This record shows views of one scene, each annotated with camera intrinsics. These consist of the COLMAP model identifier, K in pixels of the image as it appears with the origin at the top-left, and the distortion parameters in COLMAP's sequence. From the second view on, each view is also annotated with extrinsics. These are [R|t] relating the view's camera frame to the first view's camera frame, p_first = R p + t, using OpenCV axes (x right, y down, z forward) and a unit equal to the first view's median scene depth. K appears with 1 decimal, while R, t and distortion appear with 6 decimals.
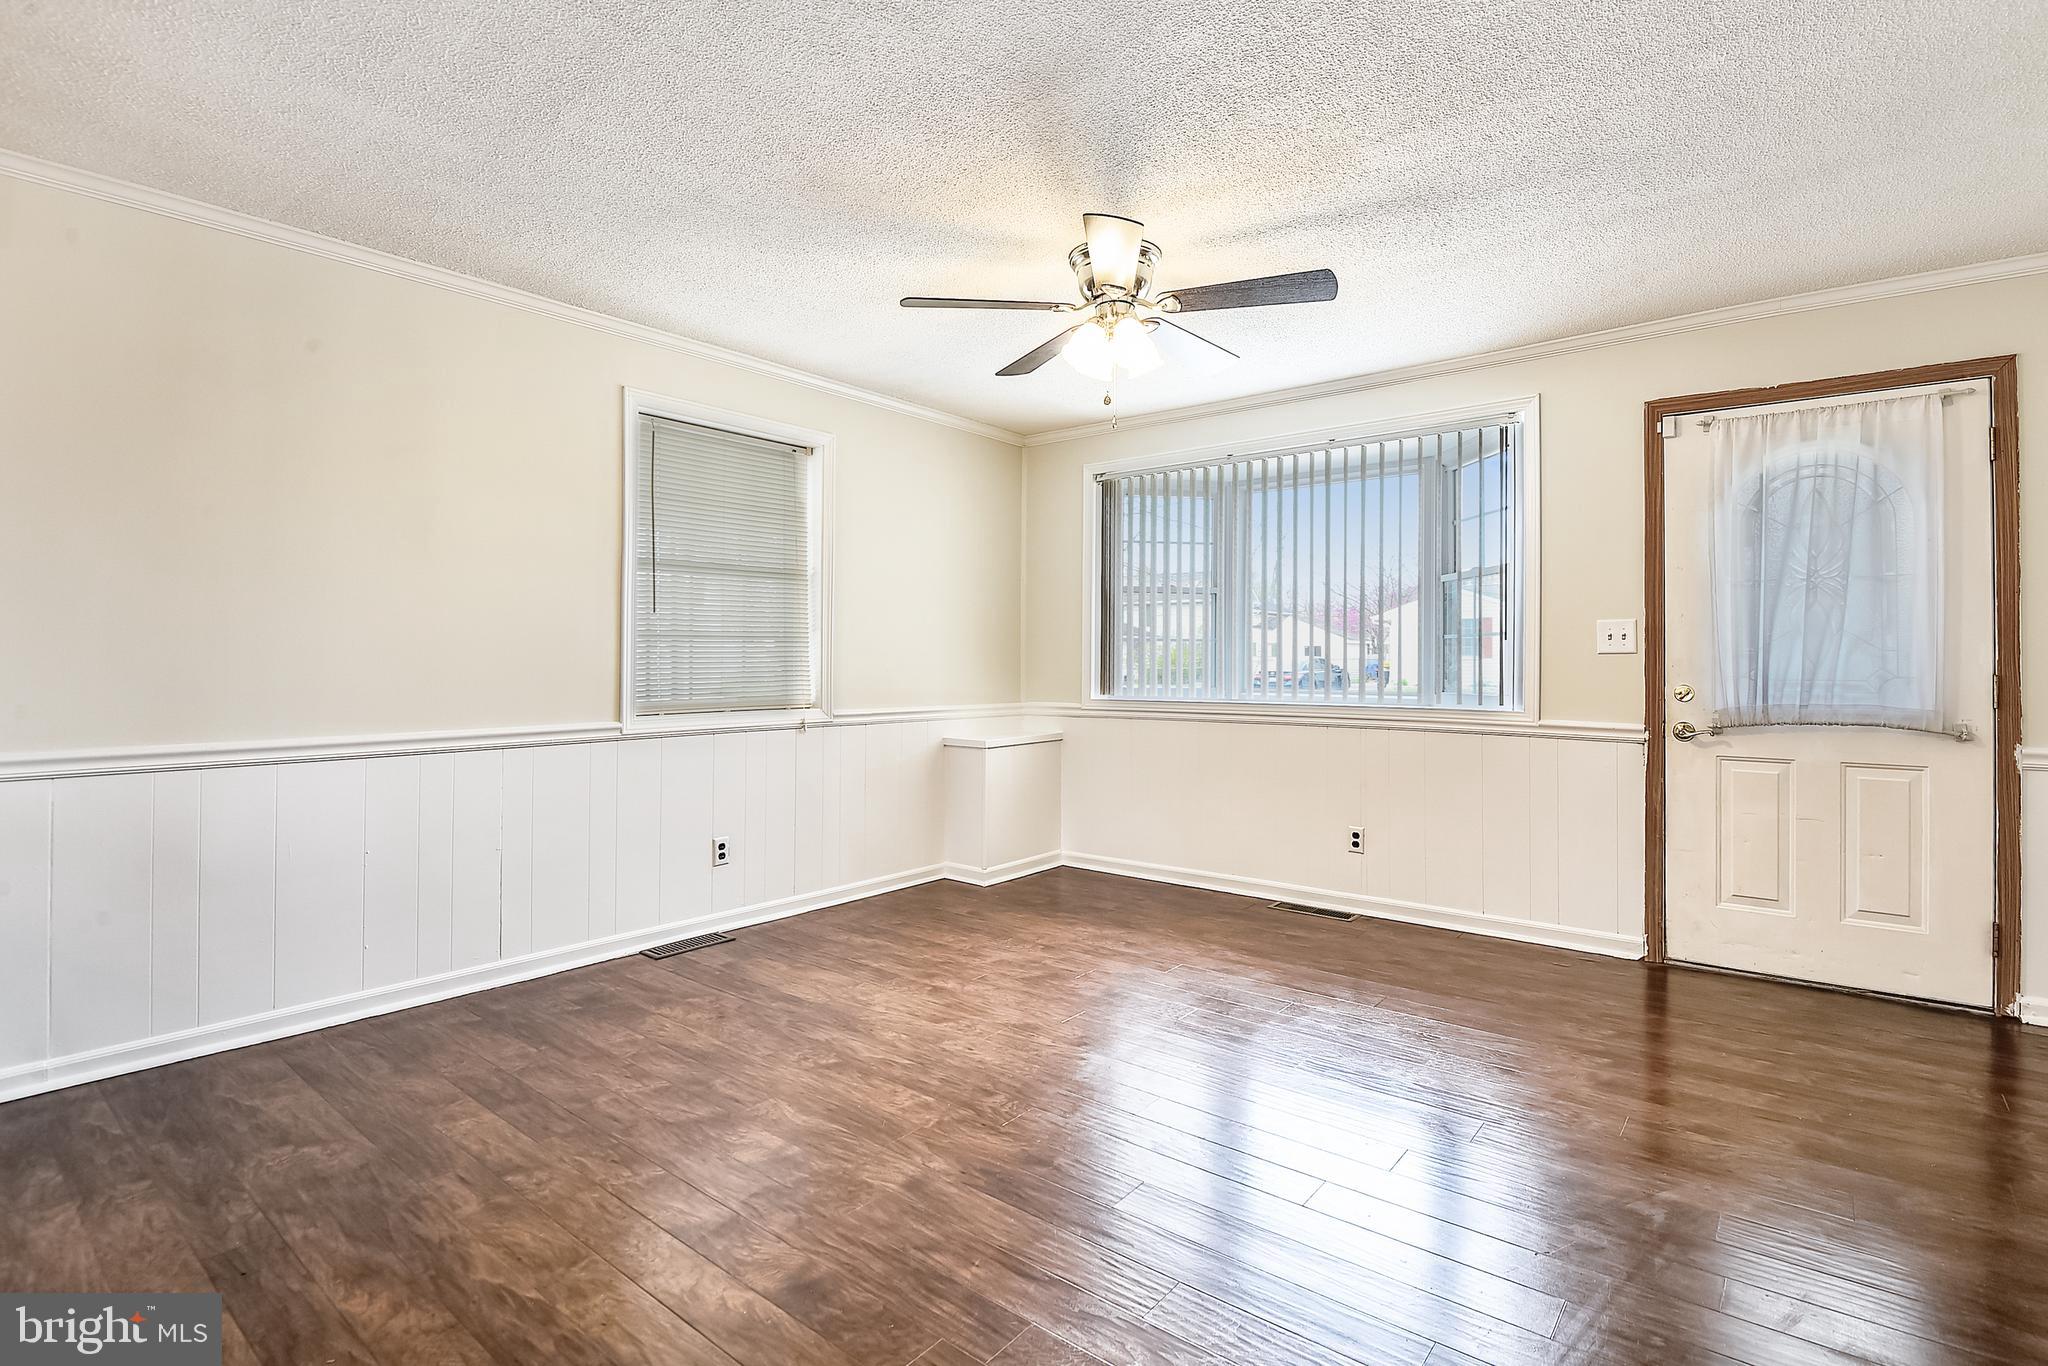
lens RADIAL K [[966.9, 0, 1056.0], [0, 966.9, 653.4], [0, 0, 1]] dist [-0.008252, -0.000899]
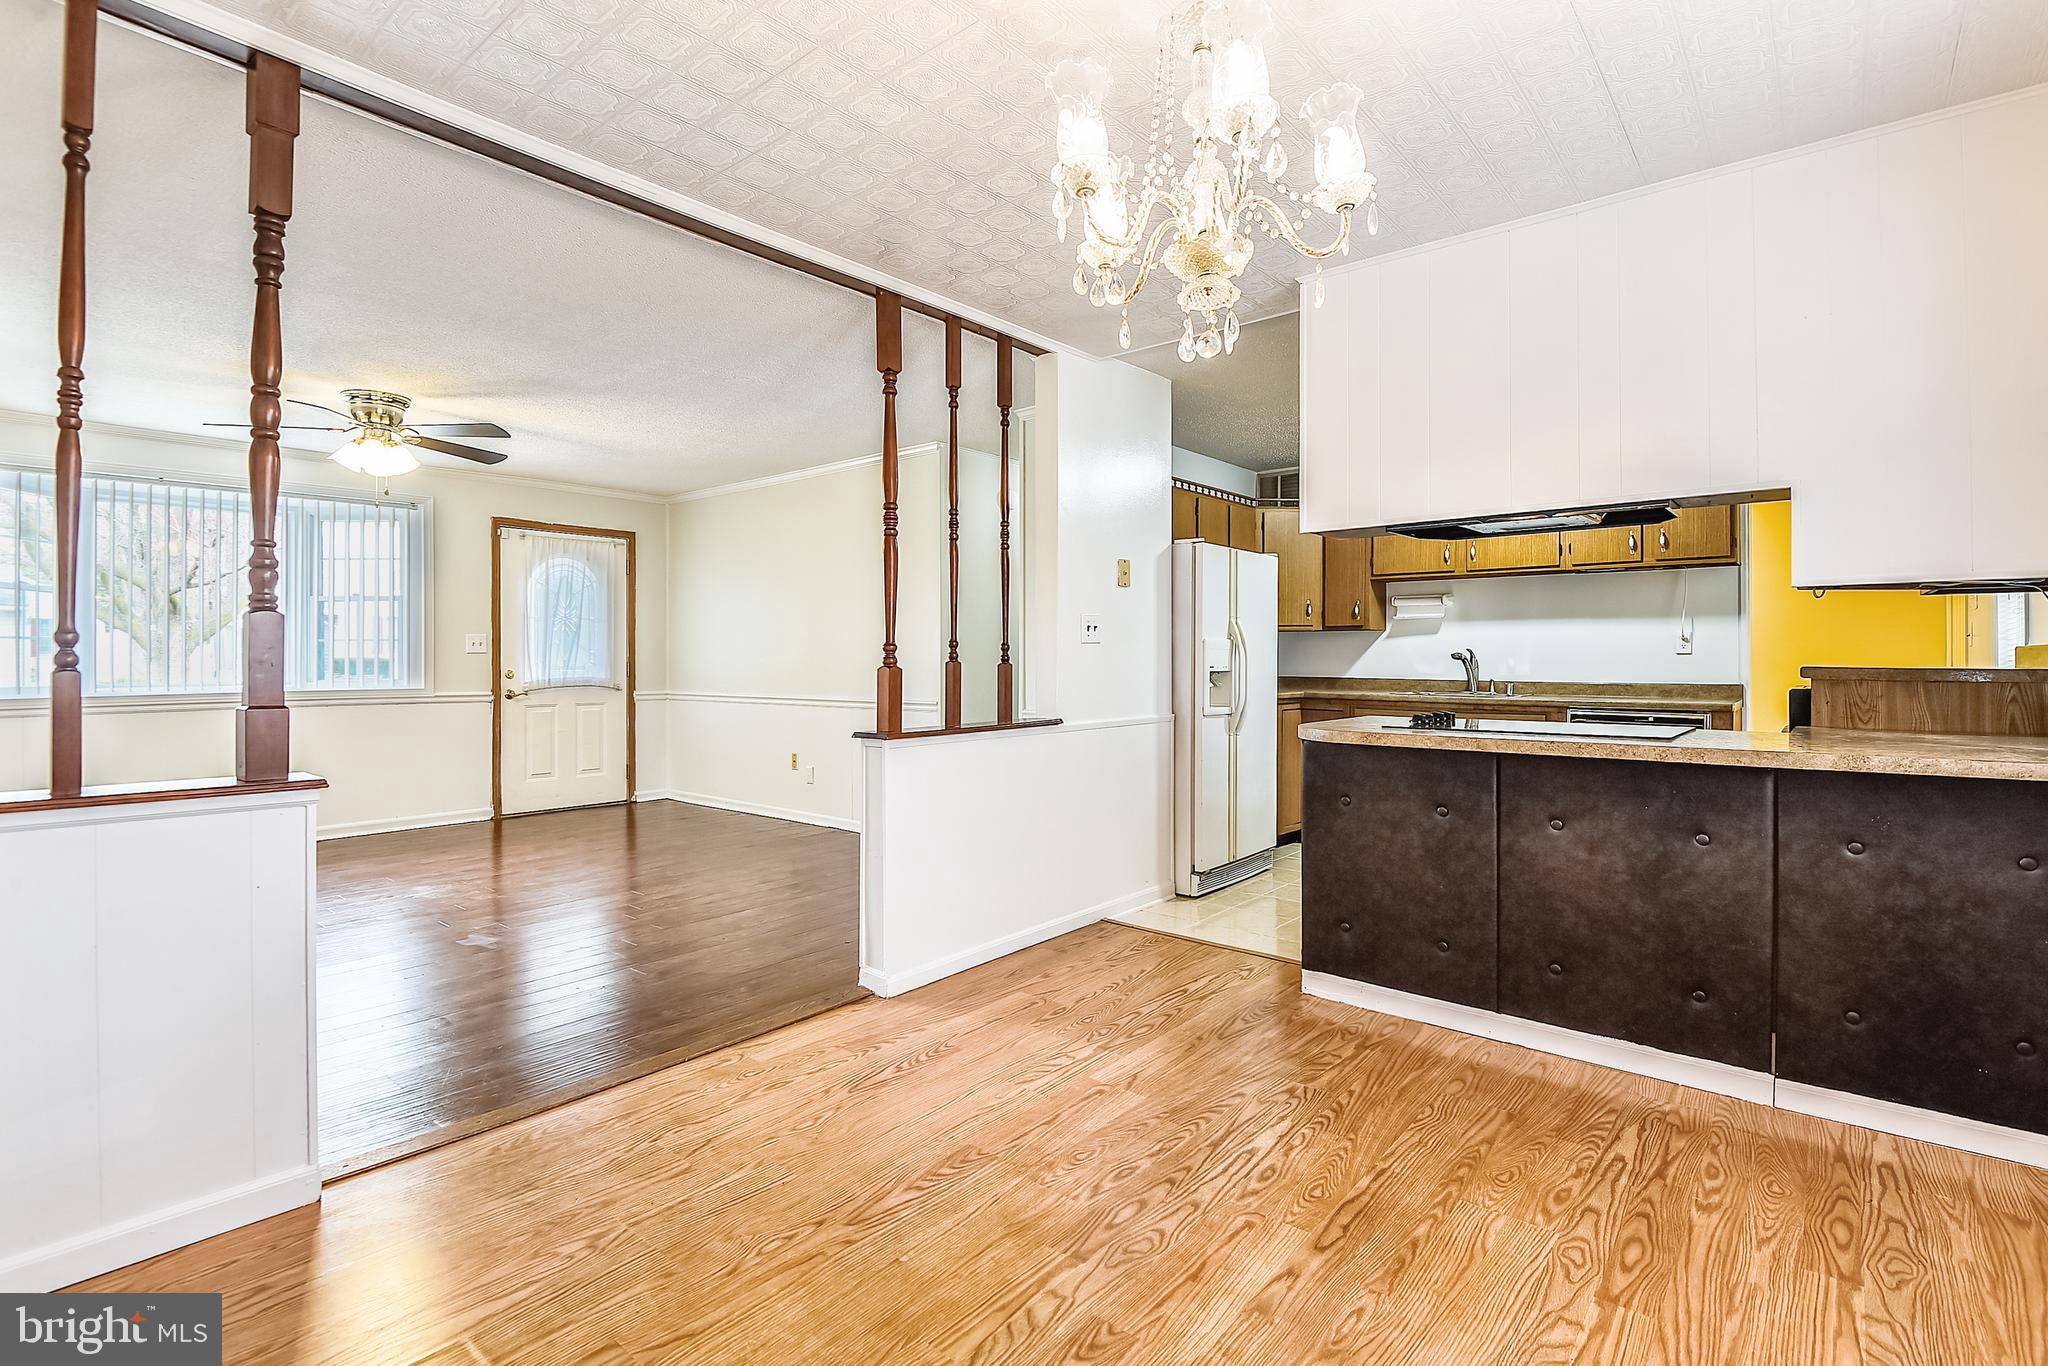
lens RADIAL K [[975.9, 0, 1028.9], [0, 975.9, 665.1], [0, 0, 1]] dist [0.001462, -0.013934]
pose [[0.029995, -0.009444, 0.999505, -1.265446], [-0.004383, 0.999945, 0.009580, 0.000773], [-0.999540, -0.004669, 0.029952, -0.083511]]
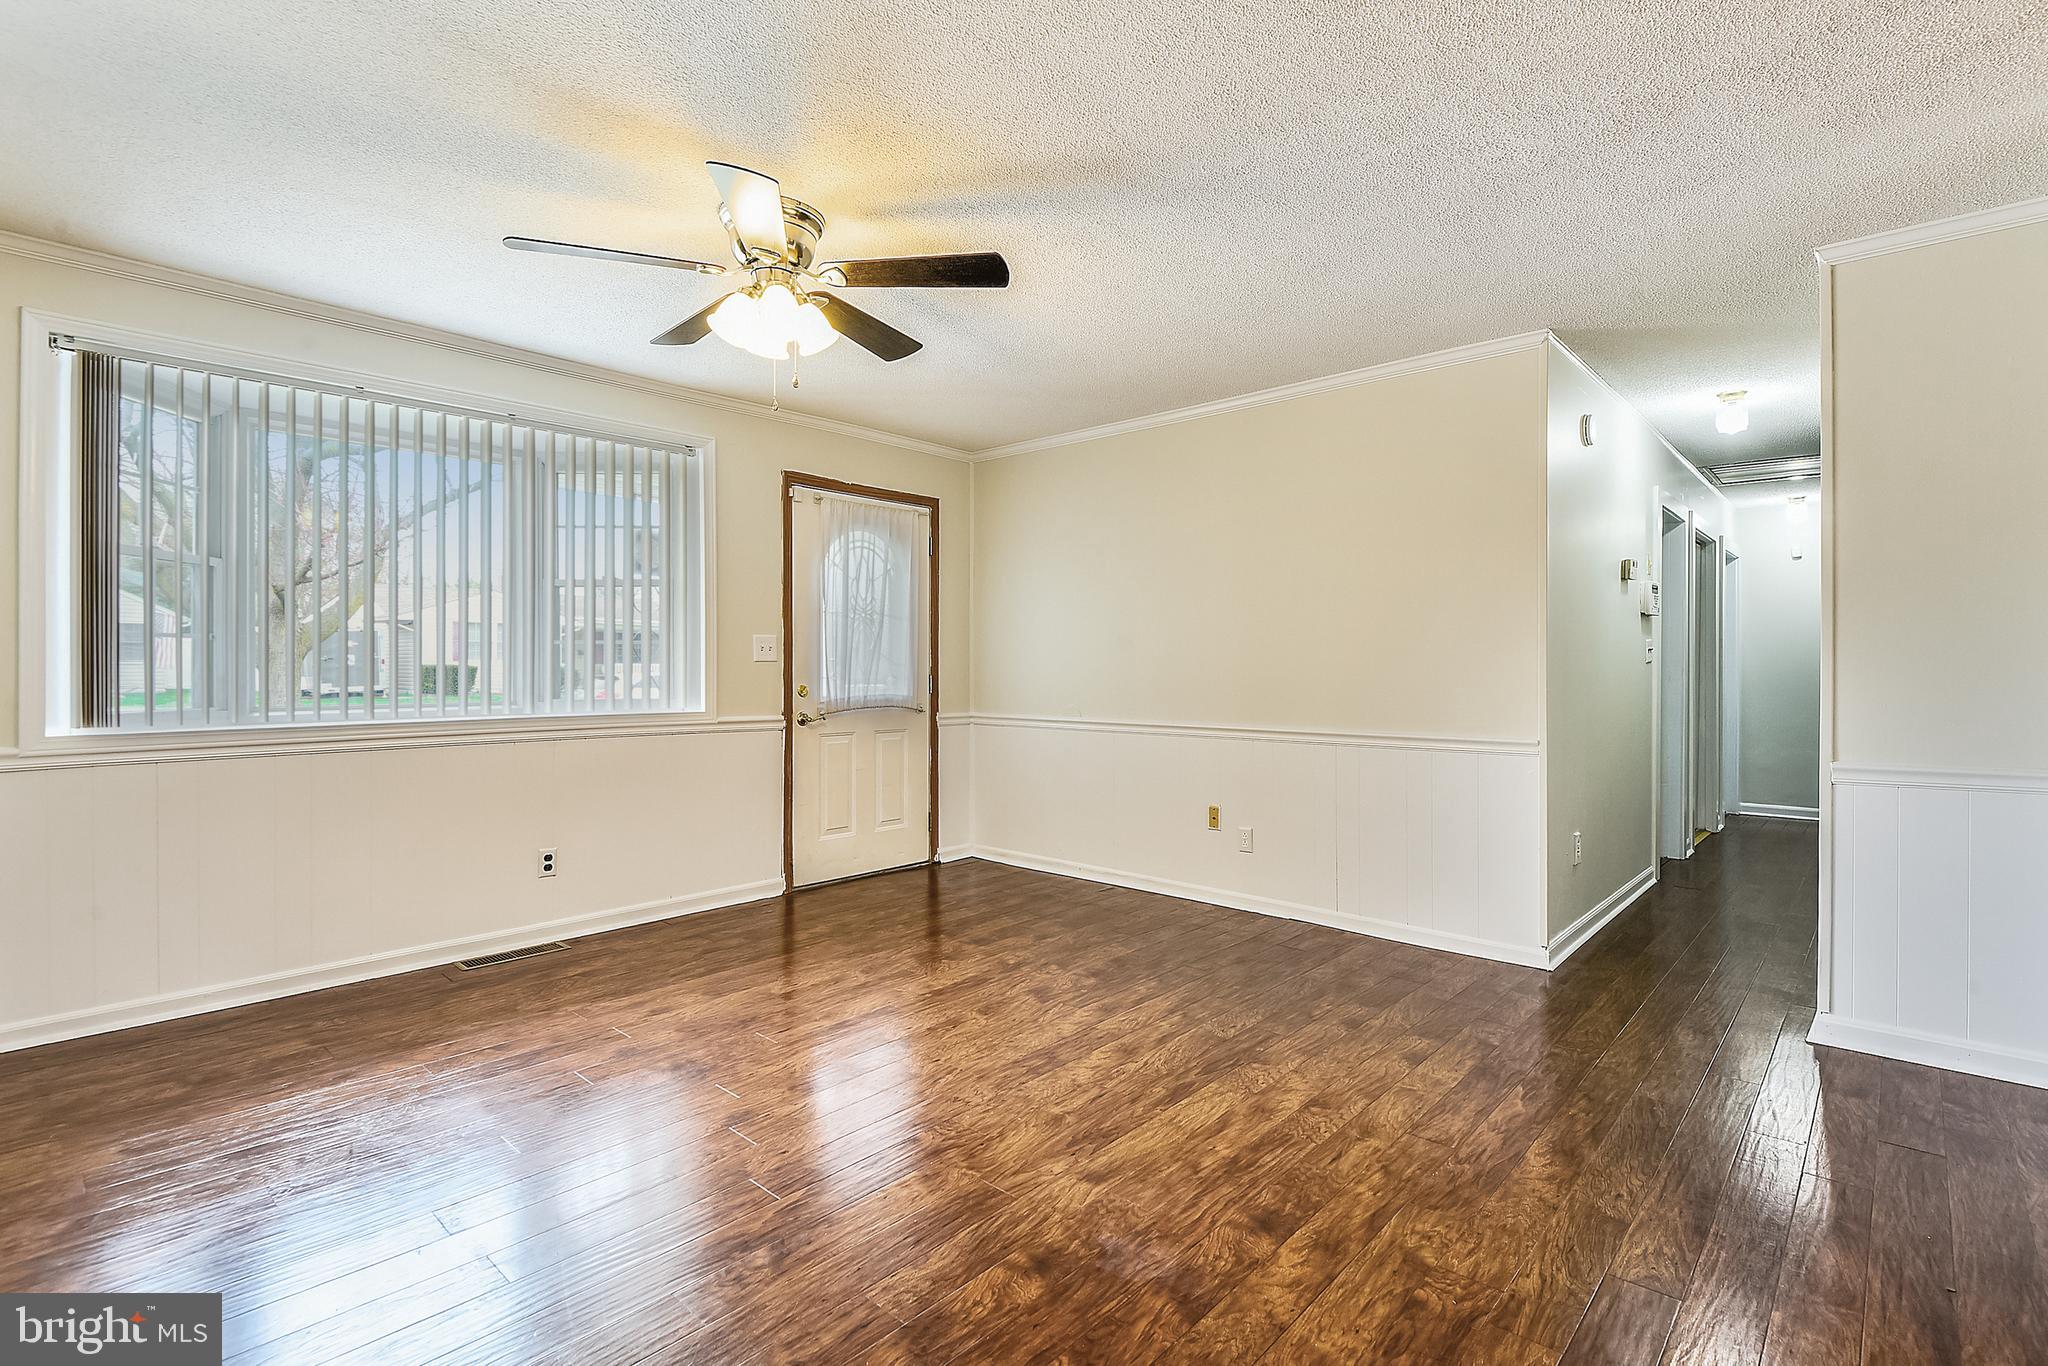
lens RADIAL K [[964.8, 0, 1018.9], [0, 964.8, 667.3], [0, 0, 1]] dist [0.023528, -0.037105]
pose [[0.073848, -0.003410, 0.997264, -0.704566], [-0.008083, 0.999959, 0.004018, 0.000067], [-0.997237, -0.008357, 0.073817, 0.599746]]
